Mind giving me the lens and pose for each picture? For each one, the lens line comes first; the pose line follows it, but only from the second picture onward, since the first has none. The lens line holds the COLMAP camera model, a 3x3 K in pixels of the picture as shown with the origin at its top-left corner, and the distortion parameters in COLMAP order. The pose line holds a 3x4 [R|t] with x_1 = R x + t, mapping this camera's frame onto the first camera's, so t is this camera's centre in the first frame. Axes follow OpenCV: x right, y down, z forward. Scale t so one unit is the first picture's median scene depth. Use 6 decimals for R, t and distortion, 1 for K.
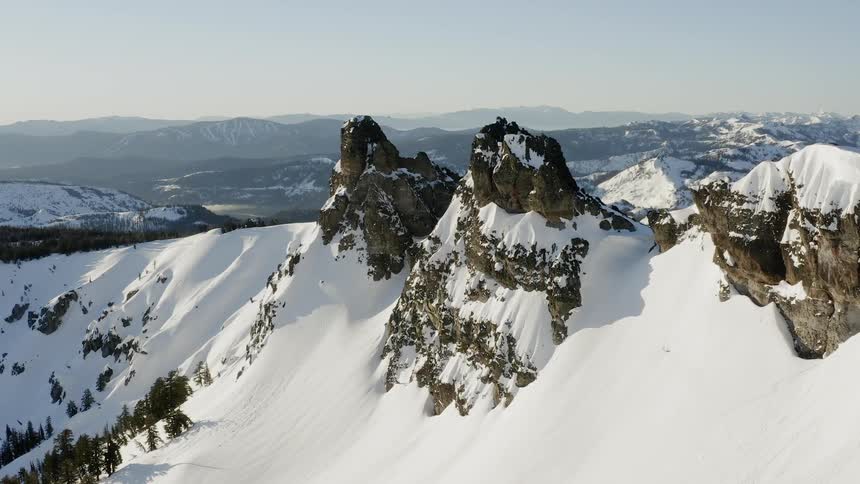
lens RADIAL K [[970.5, 0, 425.9], [0, 970.5, 243.6], [0, 0, 1]] dist [-0.195984, 0.001991]
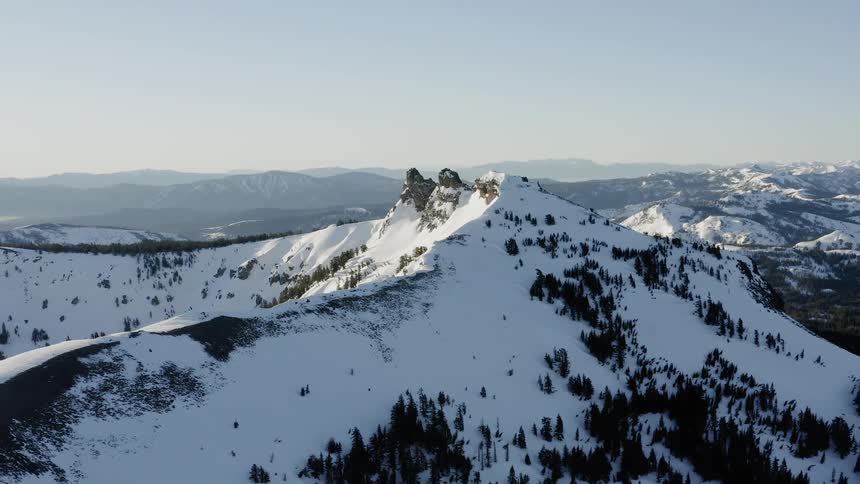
lens RADIAL K [[970.5, 0, 425.9], [0, 970.5, 243.6], [0, 0, 1]] dist [-0.195984, 0.001991]
pose [[0.999561, -0.004124, -0.029324, 0.092490], [0.002520, 0.998508, -0.054541, 0.371876], [0.029505, 0.054443, 0.998081, -2.771052]]
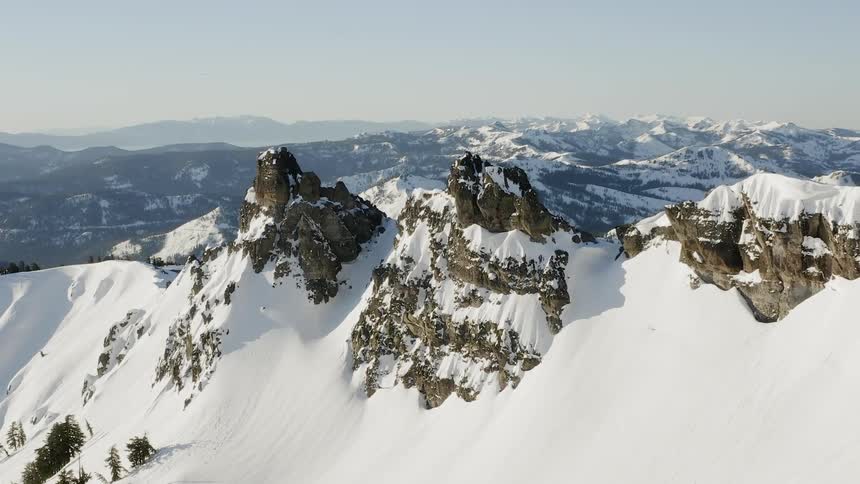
lens RADIAL K [[1231.0, 0, 406.5], [0, 1231.0, 294.7], [0, 0, 1]] dist [-0.199808, -0.015567]
pose [[0.968734, -0.042184, 0.244488, -0.292489], [0.041272, 0.999109, 0.008852, 0.020640], [-0.244644, 0.001515, 0.969612, -0.333903]]
